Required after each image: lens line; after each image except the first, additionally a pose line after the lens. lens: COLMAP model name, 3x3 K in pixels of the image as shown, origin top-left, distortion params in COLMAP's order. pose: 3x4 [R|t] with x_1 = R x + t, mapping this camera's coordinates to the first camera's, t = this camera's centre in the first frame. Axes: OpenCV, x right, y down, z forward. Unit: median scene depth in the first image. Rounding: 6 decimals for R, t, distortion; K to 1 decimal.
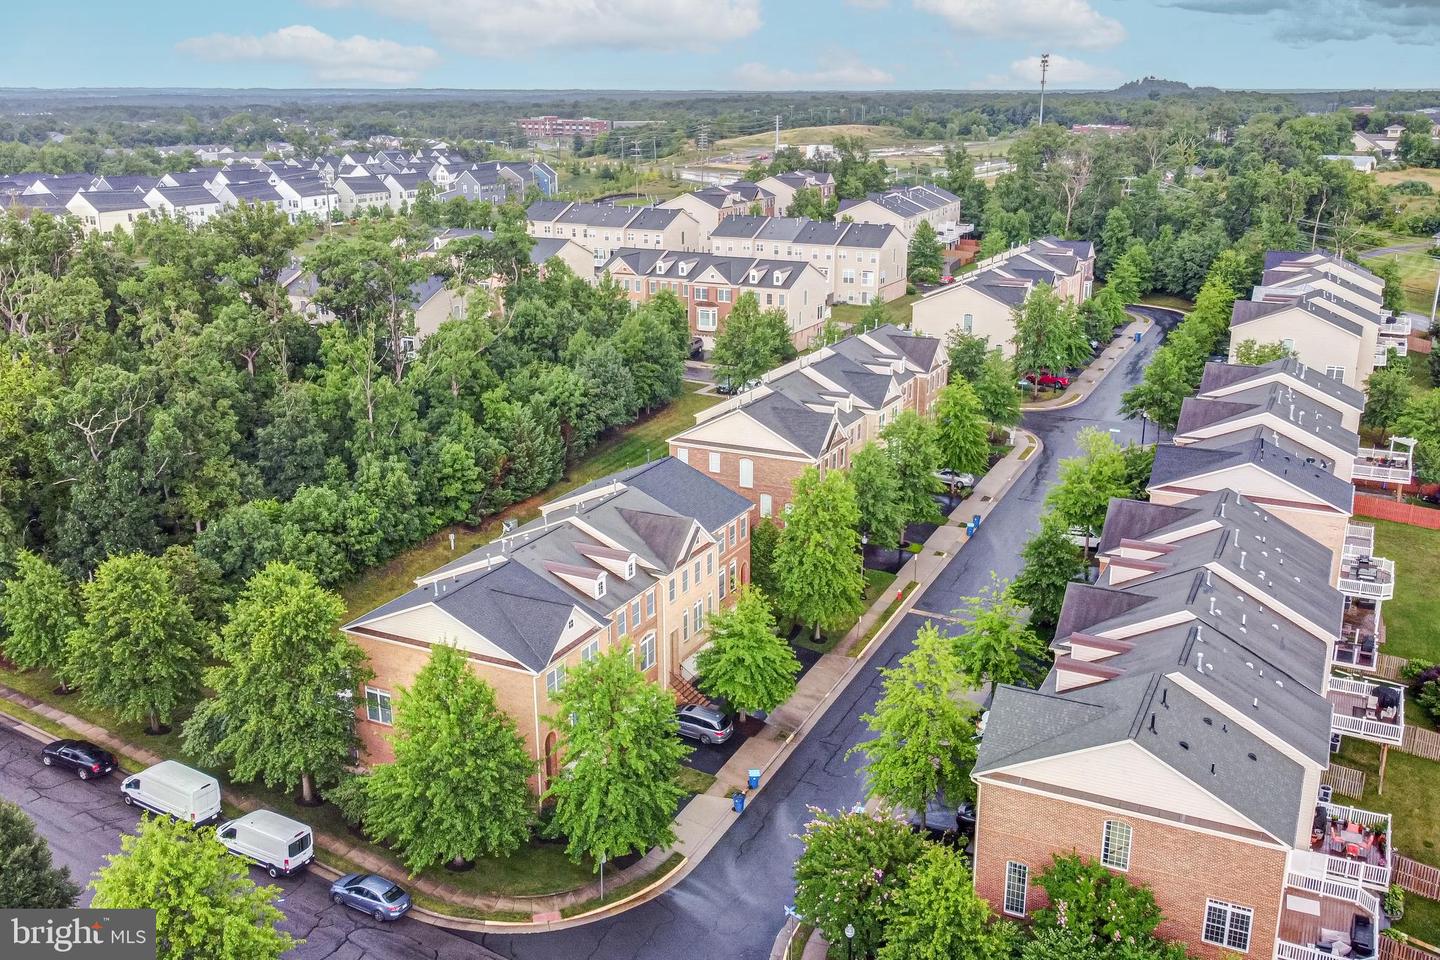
lens RADIAL K [[1286.8, 0, 728.3], [0, 1286.8, 476.4], [0, 0, 1]] dist [0.006456, -0.019175]
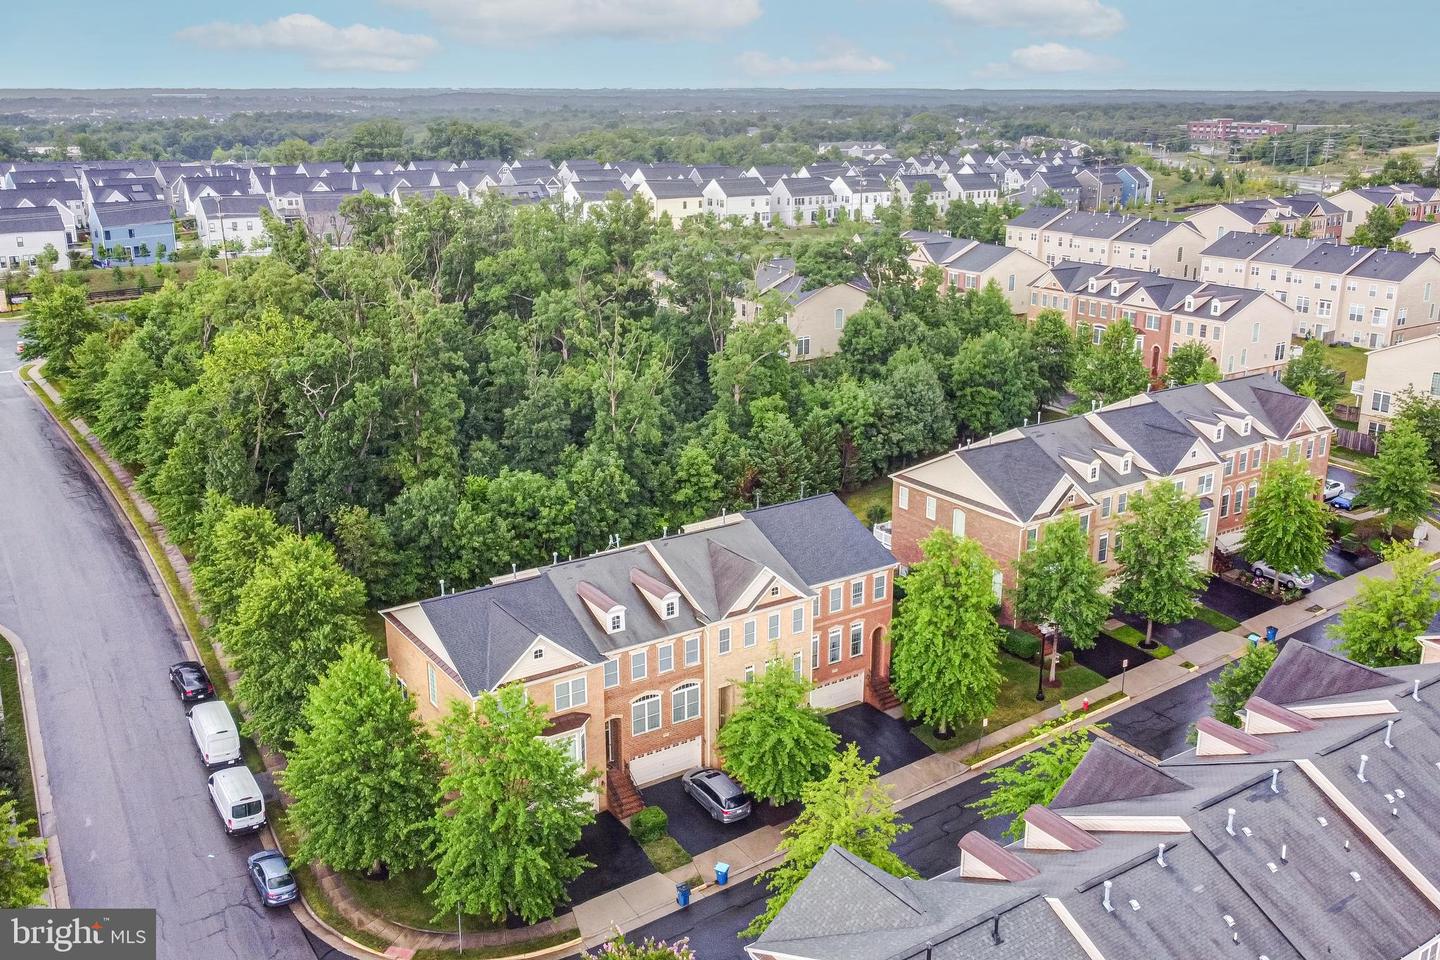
lens RADIAL K [[1286.8, 0, 728.3], [0, 1286.8, 476.4], [0, 0, 1]] dist [0.006456, -0.019175]
pose [[0.868769, 0.143502, -0.473969, 0.266554], [-0.143829, 0.988955, 0.035789, -0.041456], [0.473870, 0.037079, 0.879814, 0.152993]]
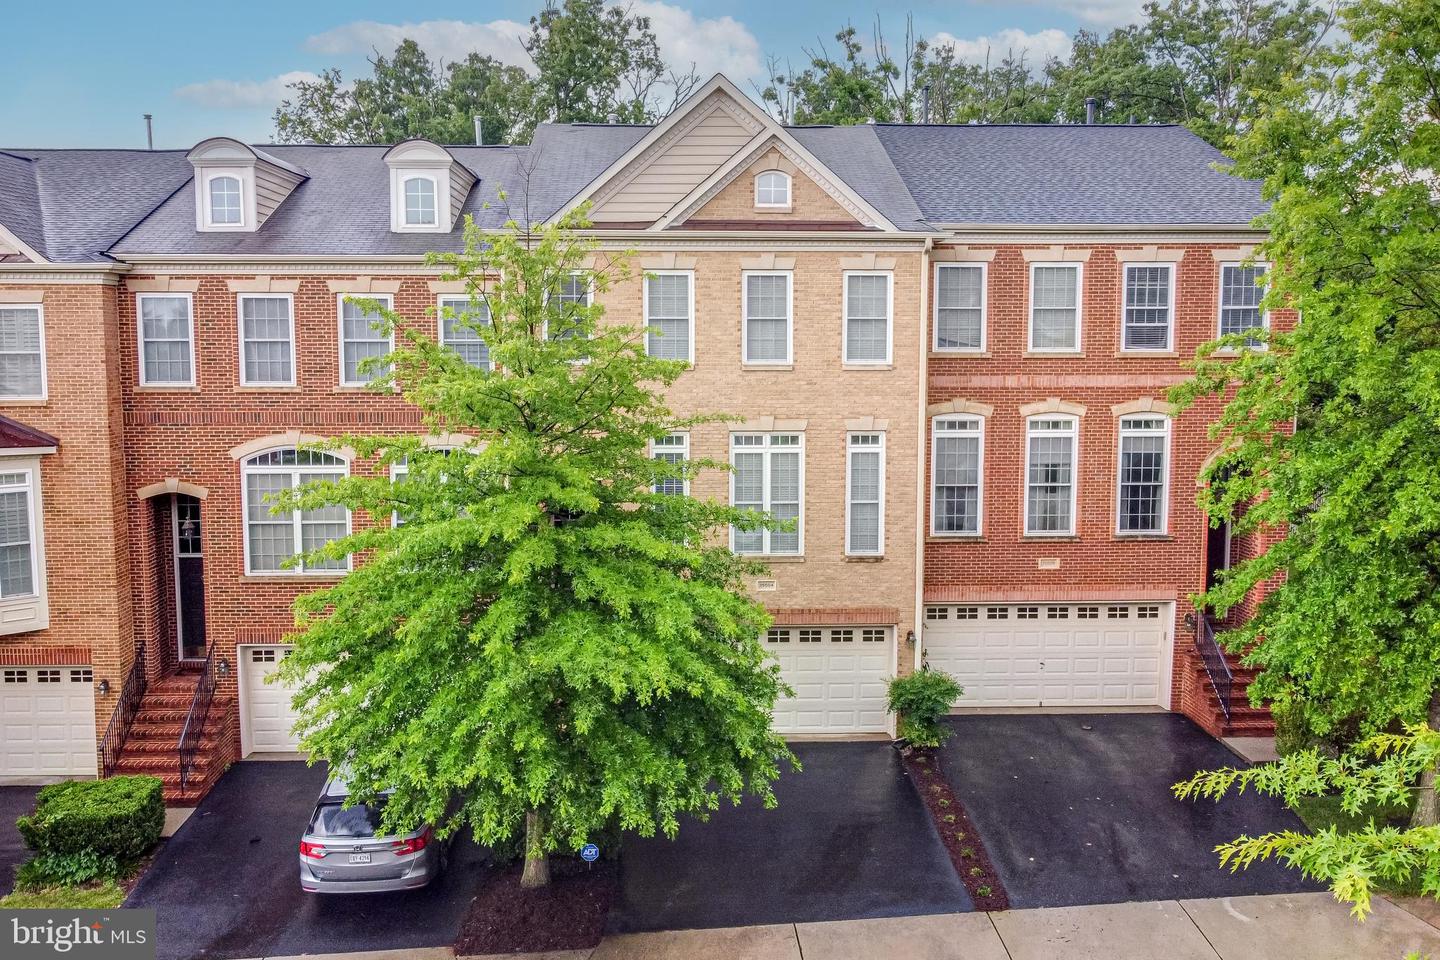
lens RADIAL K [[1287.8, 0, 711.5], [0, 1287.8, 476.8], [0, 0, 1]] dist [0.003511, -0.011607]
pose [[0.477788, 0.096565, -0.873151, 0.153953], [-0.255072, 0.966369, -0.032701, 0.088843], [0.840629, 0.238340, 0.486351, 0.656211]]
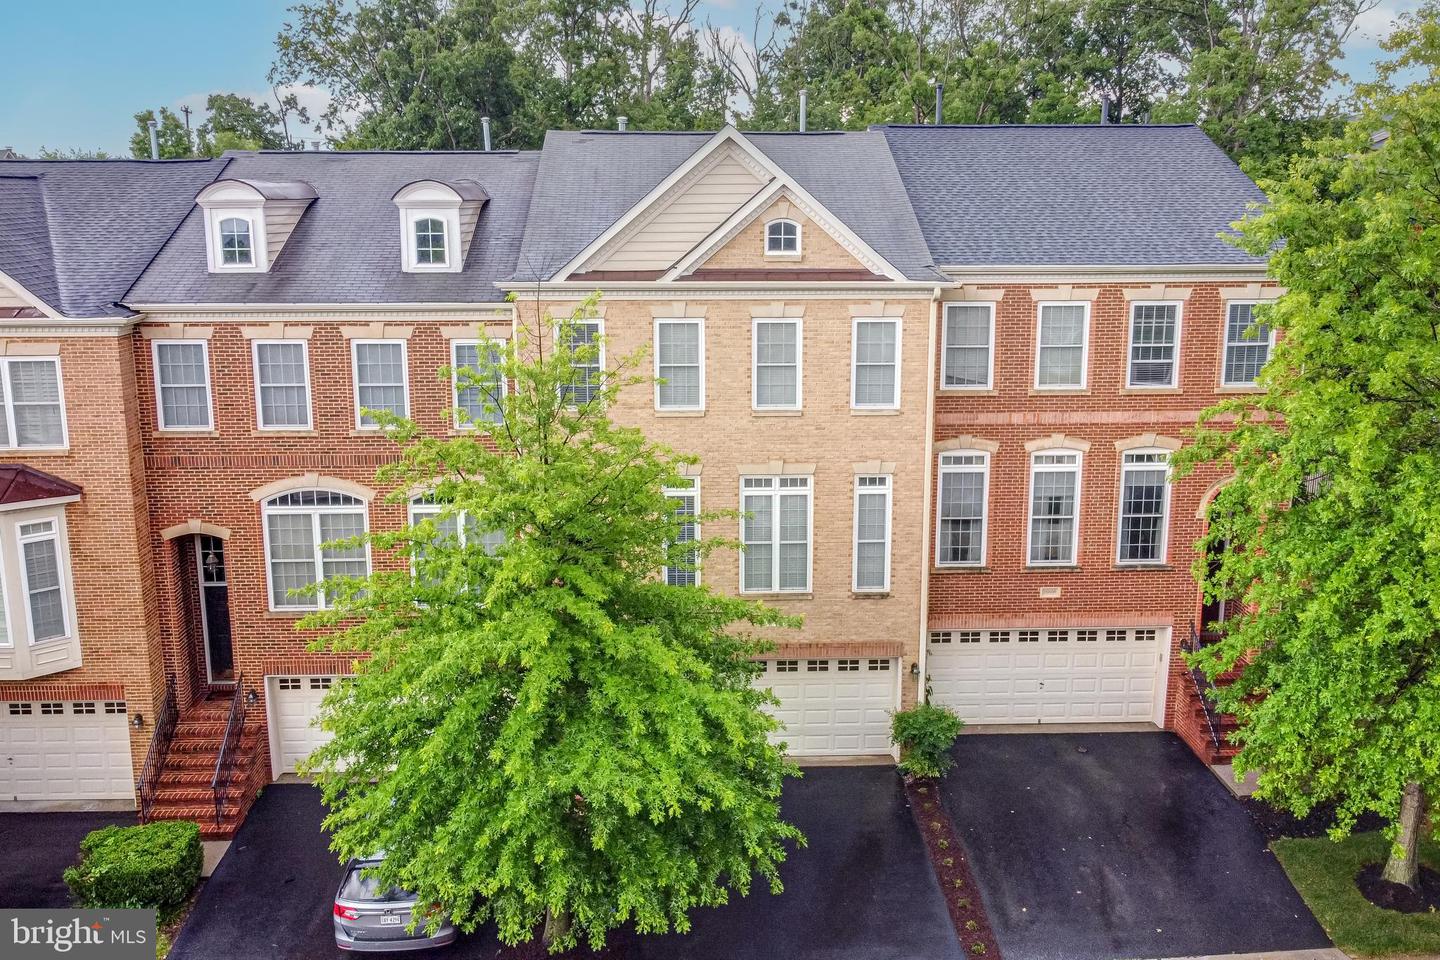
lens RADIAL K [[1286.8, 0, 728.3], [0, 1286.8, 476.4], [0, 0, 1]] dist [0.006456, -0.019175]
pose [[0.480027, 0.182790, -0.857999, 0.154174], [-0.253543, 0.965219, 0.063781, 0.062377], [0.839815, 0.186923, 0.509676, 0.648710]]
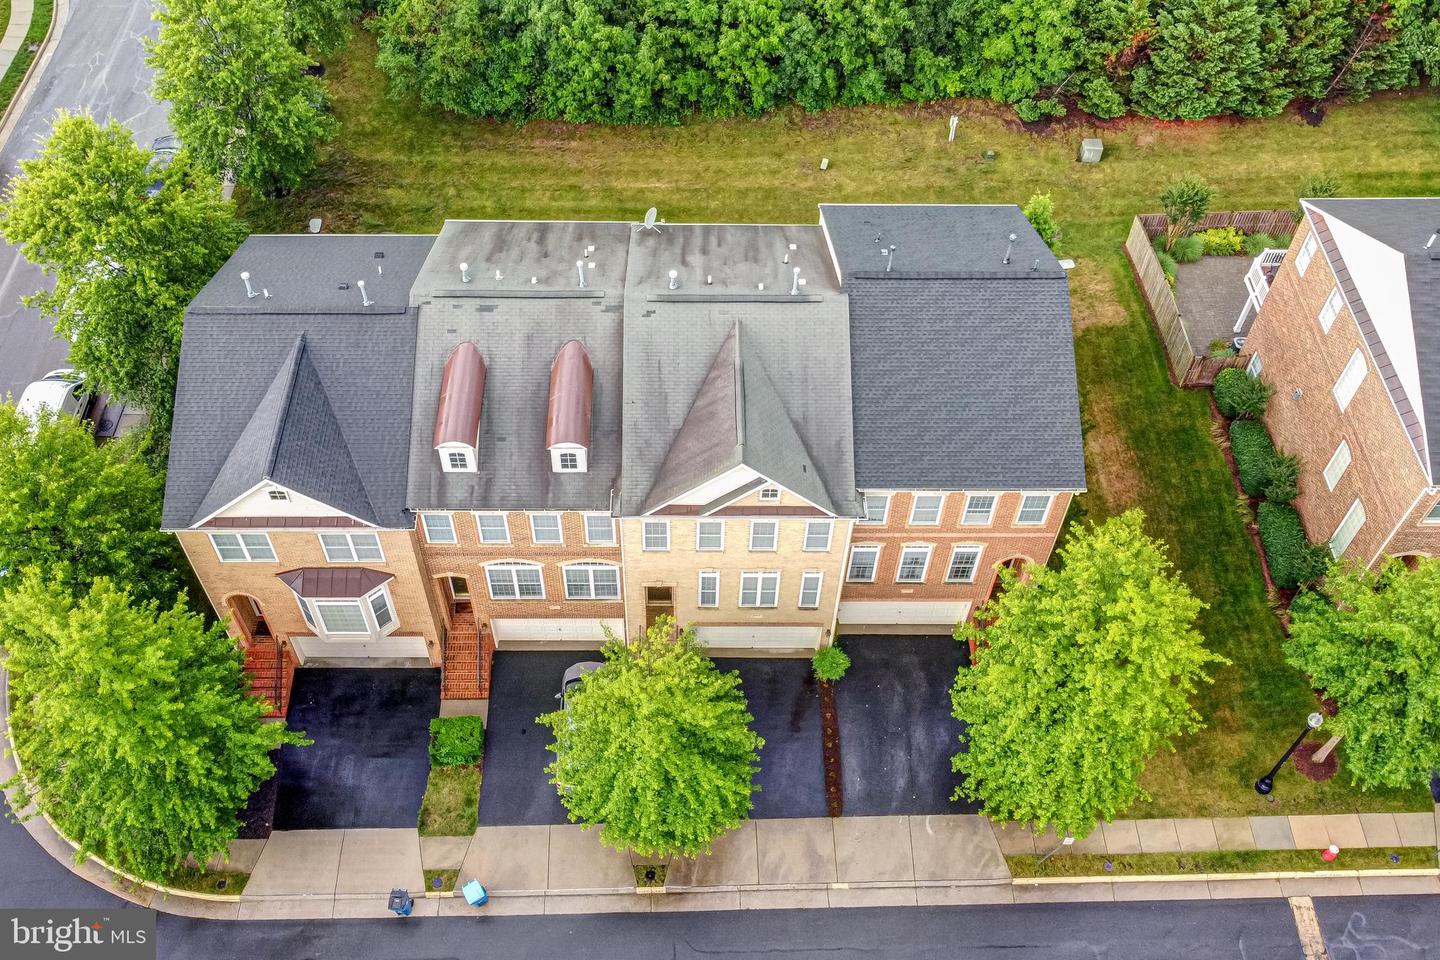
lens RADIAL K [[1311.4, 0, 699.1], [0, 1311.4, 466.9], [0, 0, 1]] dist [0.011586, -0.010700]
pose [[0.450797, 0.702097, -0.551219, 0.166318], [-0.270601, 0.695955, 0.665148, -0.201718], [0.850622, -0.150686, 0.503722, 0.552839]]
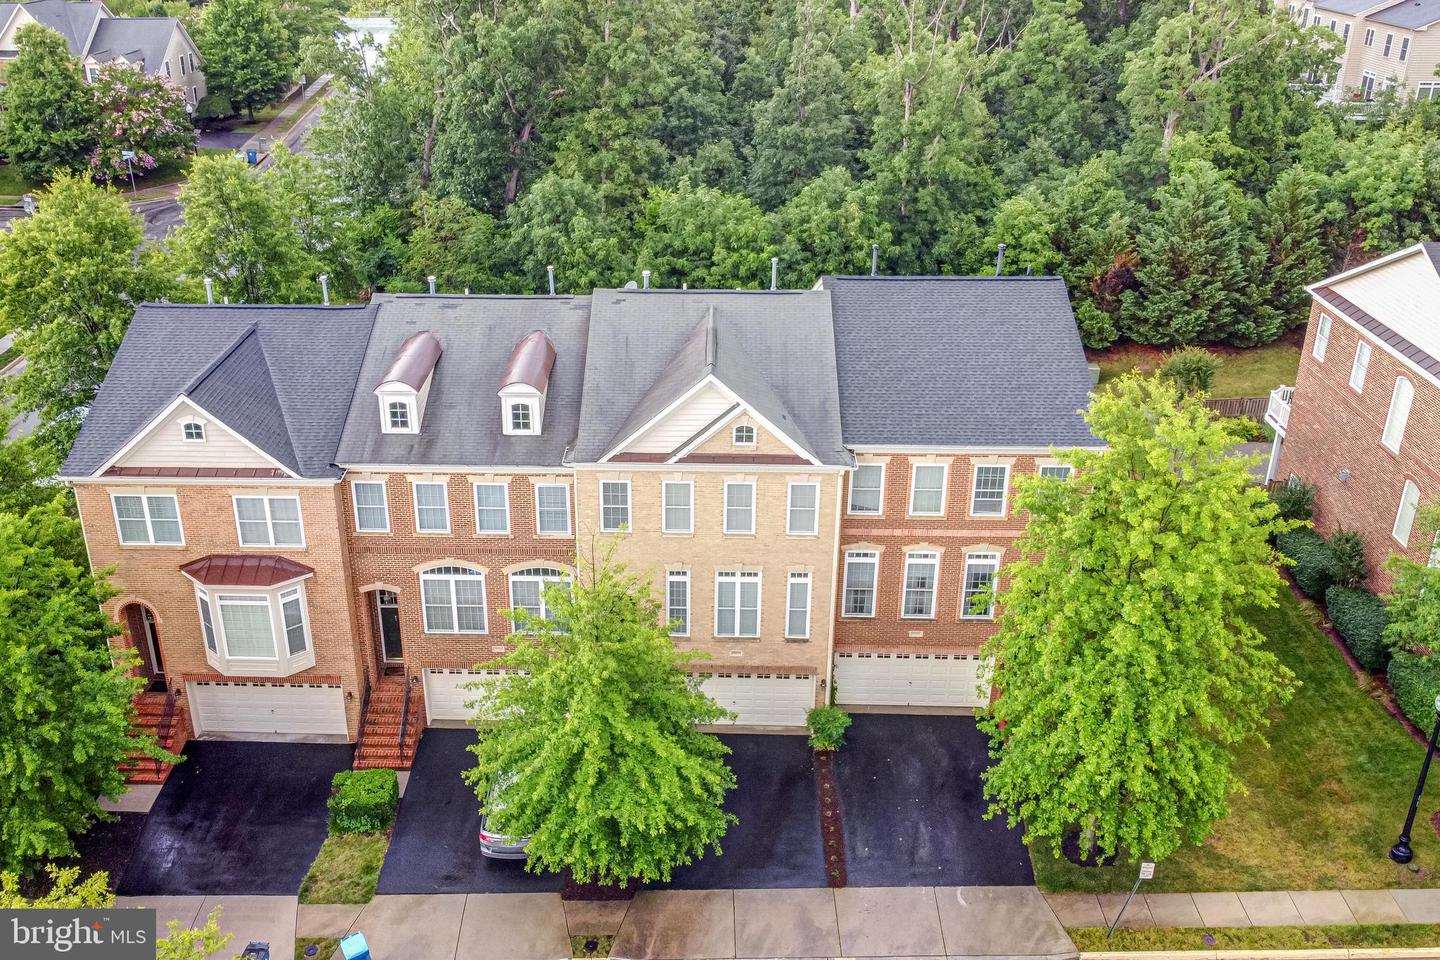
lens RADIAL K [[1291.3, 0, 664.2], [0, 1291.3, 474.3], [0, 0, 1]] dist [0.008040, -0.017643]
pose [[0.409406, 0.384287, -0.827472, 0.235015], [-0.260168, 0.918482, 0.297831, -0.041468], [0.874471, 0.093348, 0.476012, 0.585509]]
